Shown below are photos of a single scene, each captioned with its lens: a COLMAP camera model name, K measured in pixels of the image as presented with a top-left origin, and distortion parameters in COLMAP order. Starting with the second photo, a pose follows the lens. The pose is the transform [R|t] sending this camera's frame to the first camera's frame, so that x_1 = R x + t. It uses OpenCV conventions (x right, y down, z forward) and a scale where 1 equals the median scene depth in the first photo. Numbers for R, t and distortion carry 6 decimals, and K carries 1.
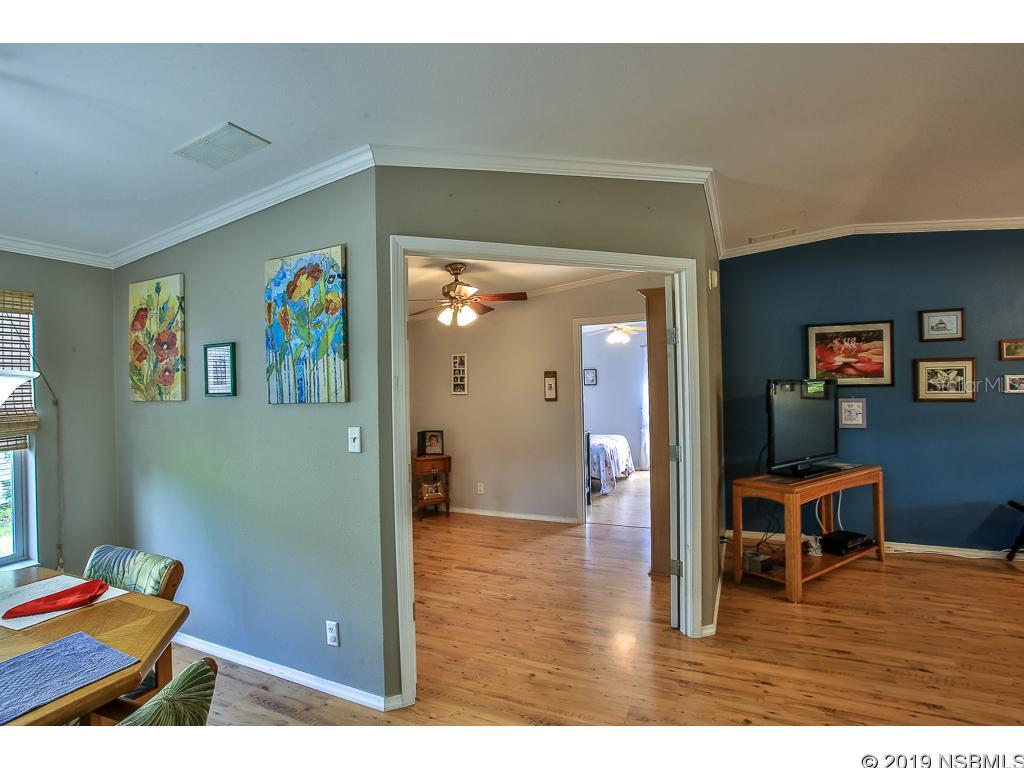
lens RADIAL K [[522.9, 0, 512.0], [0, 522.9, 384.0], [0, 0, 1]] dist [-0.083672, 0.048794]
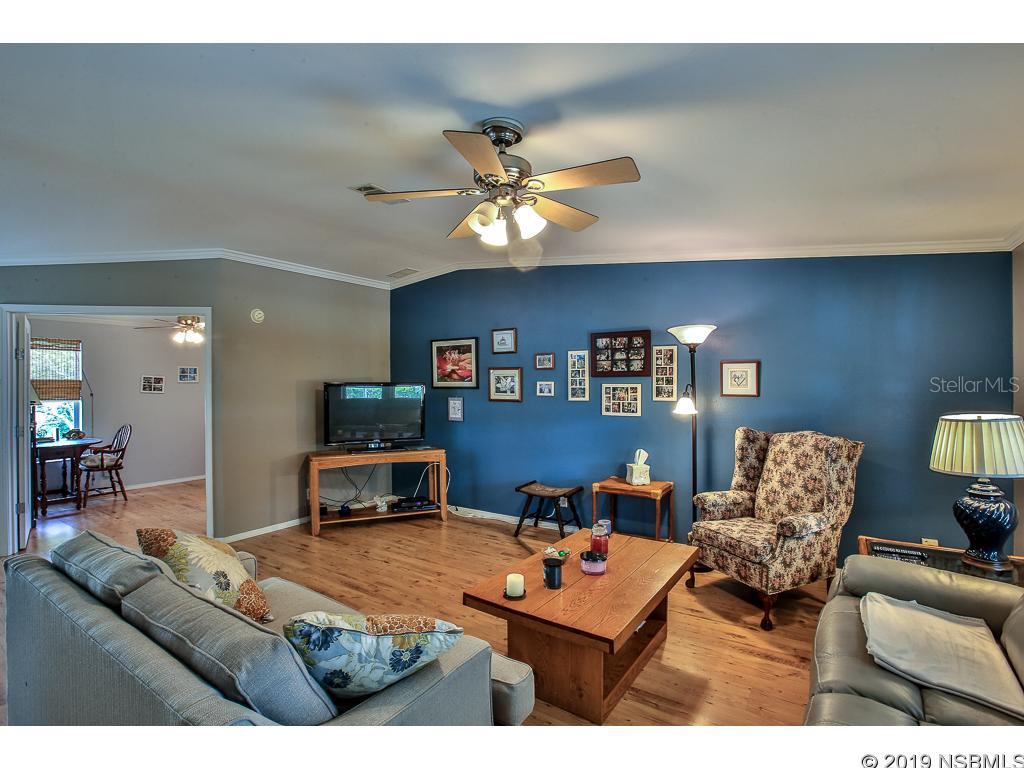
lens RADIAL K [[502.8, 0, 505.3], [0, 502.8, 382.2], [0, 0, 1]] dist [-0.072825, 0.035455]
pose [[0.985481, 0.013821, -0.169221, 0.785556], [-0.012459, 0.999881, 0.009113, -0.018403], [0.169327, -0.006873, 0.985536, -0.179779]]
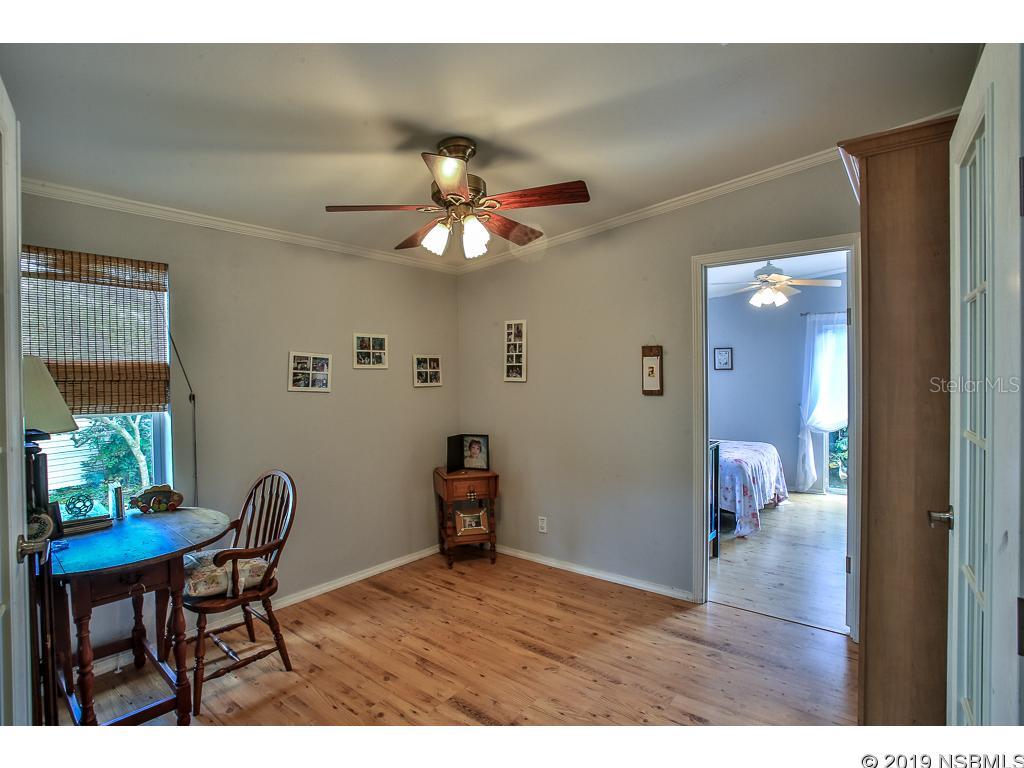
lens RADIAL K [[522.9, 0, 512.0], [0, 522.9, 384.0], [0, 0, 1]] dist [-0.083672, 0.048794]
pose [[0.970670, 0.015459, -0.239917, 0.059831], [-0.007762, 0.999425, 0.032994, 0.001341], [0.240290, -0.030164, 0.970232, 0.371650]]
